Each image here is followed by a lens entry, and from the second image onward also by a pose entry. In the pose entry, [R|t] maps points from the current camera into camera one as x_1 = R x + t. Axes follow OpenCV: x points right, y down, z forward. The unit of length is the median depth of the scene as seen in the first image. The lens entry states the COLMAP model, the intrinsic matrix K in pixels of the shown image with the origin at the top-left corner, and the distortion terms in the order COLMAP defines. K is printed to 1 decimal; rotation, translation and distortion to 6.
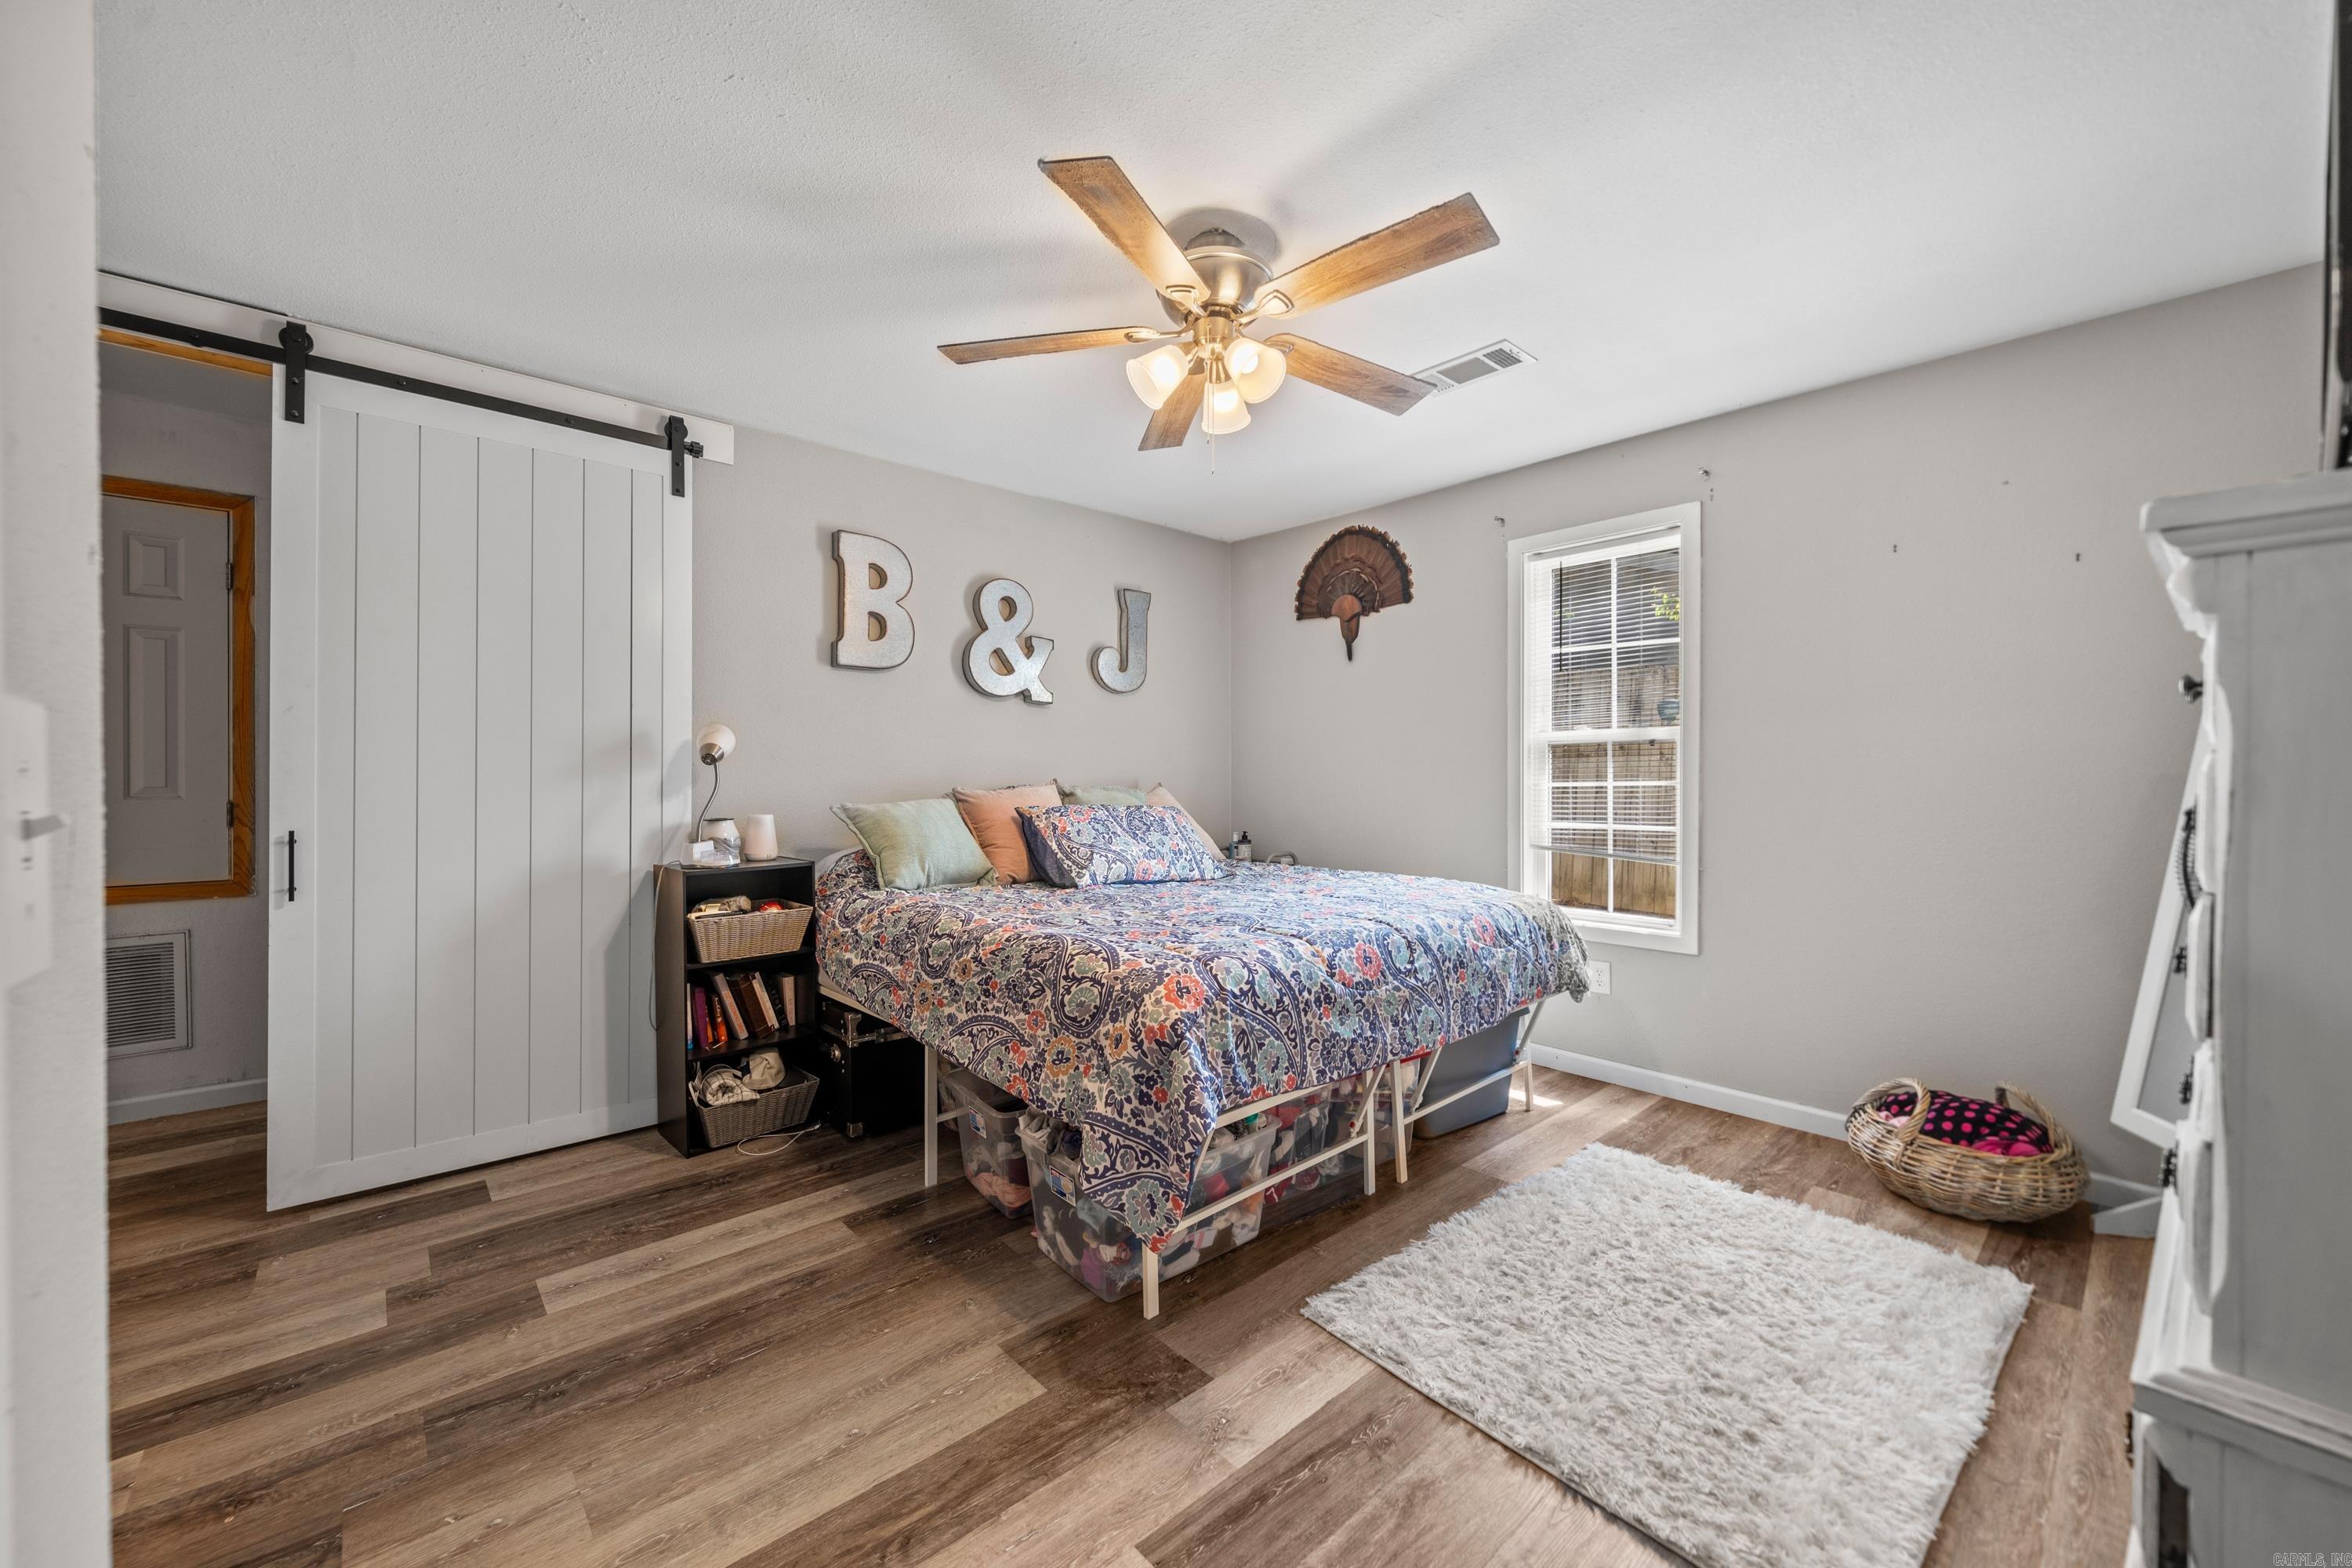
lens RADIAL K [[846.3, 0, 1170.7], [0, 846.3, 779.9], [0, 0, 1]] dist [-0.010554, 0.001180]
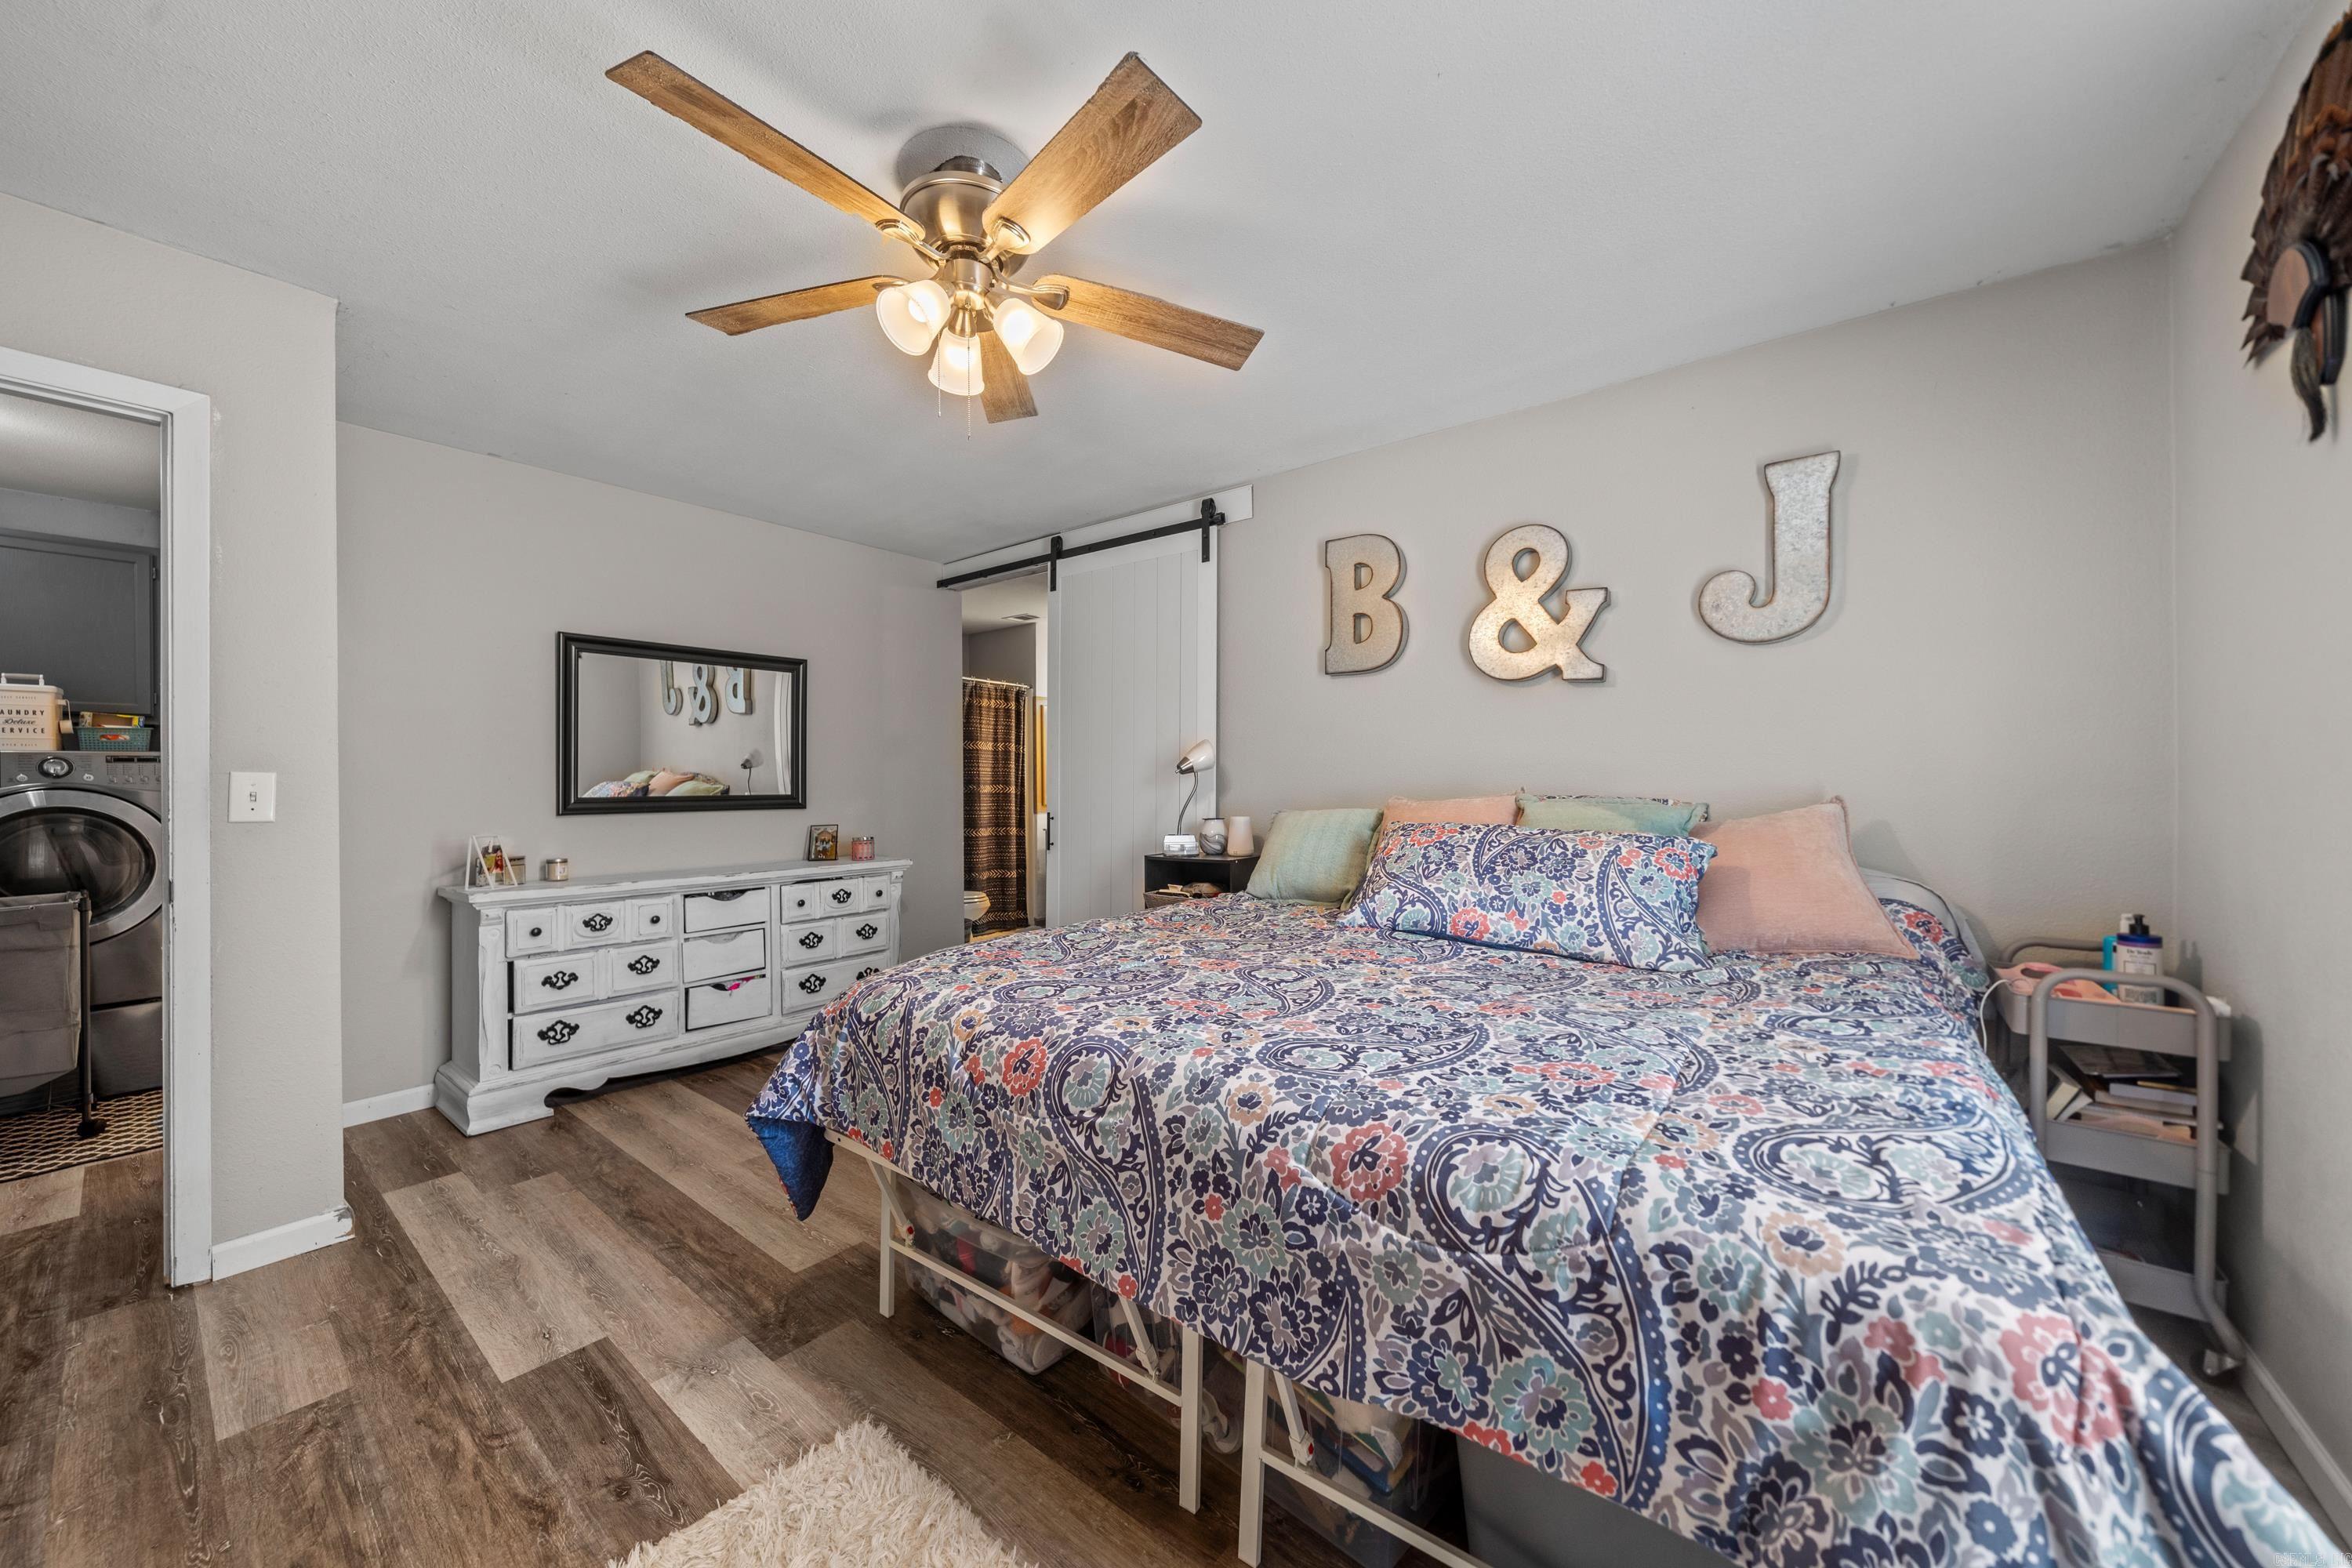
lens RADIAL K [[846.3, 0, 1181.7], [0, 846.3, 780.2], [0, 0, 1]] dist [-0.010554, 0.001180]
pose [[0.193365, -0.001411, -0.981126, 0.625891], [-0.003834, 0.999990, -0.002194, -0.005451], [0.981119, 0.004186, 0.193358, 0.689451]]
